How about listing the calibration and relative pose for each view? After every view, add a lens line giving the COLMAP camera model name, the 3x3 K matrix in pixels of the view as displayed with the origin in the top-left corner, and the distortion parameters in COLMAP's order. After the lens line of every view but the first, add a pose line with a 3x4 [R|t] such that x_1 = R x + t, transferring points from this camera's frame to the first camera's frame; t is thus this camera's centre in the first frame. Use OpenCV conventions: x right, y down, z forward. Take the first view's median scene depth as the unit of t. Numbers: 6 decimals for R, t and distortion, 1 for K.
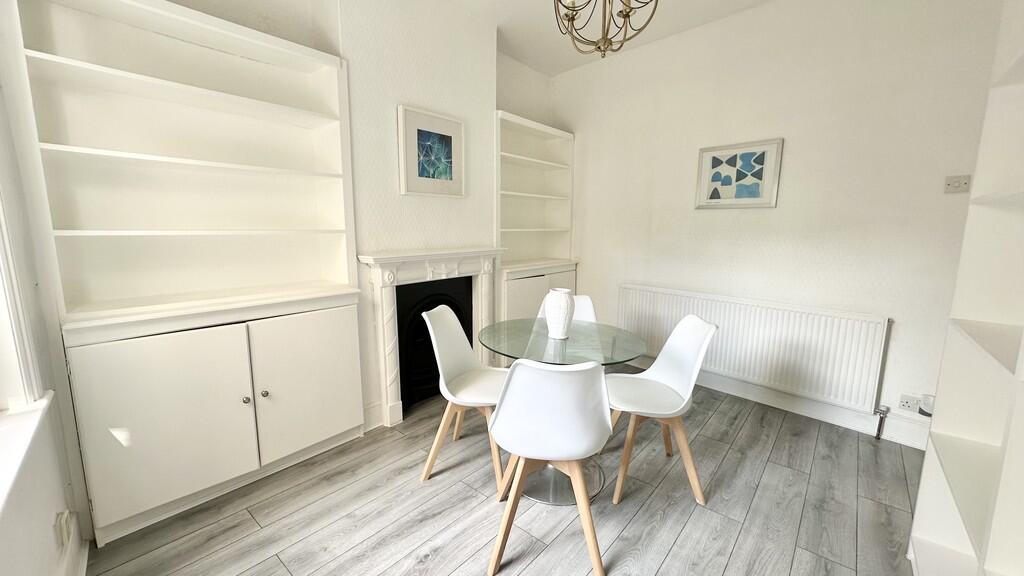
lens RADIAL K [[409.6, 0, 510.5], [0, 409.6, 287.7], [0, 0, 1]] dist [-0.000991, 0.000666]
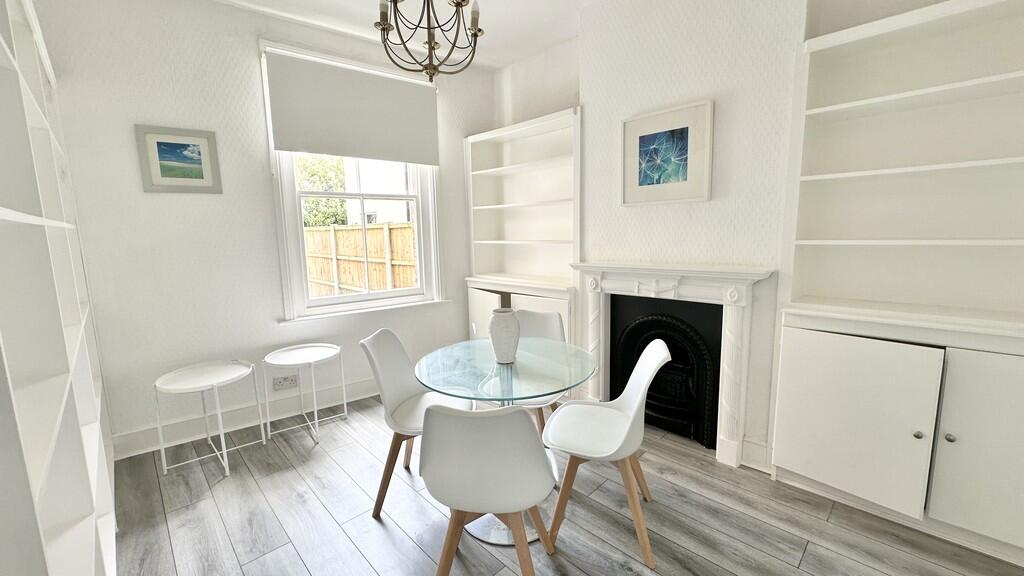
lens RADIAL K [[409.6, 0, 510.5], [0, 409.6, 287.7], [0, 0, 1]] dist [-0.000991, 0.000666]
pose [[-0.096315, 0.127030, -0.987212, 0.765936], [-0.130100, 0.981707, 0.139014, -0.129172], [0.986812, 0.141825, -0.078027, 0.797521]]
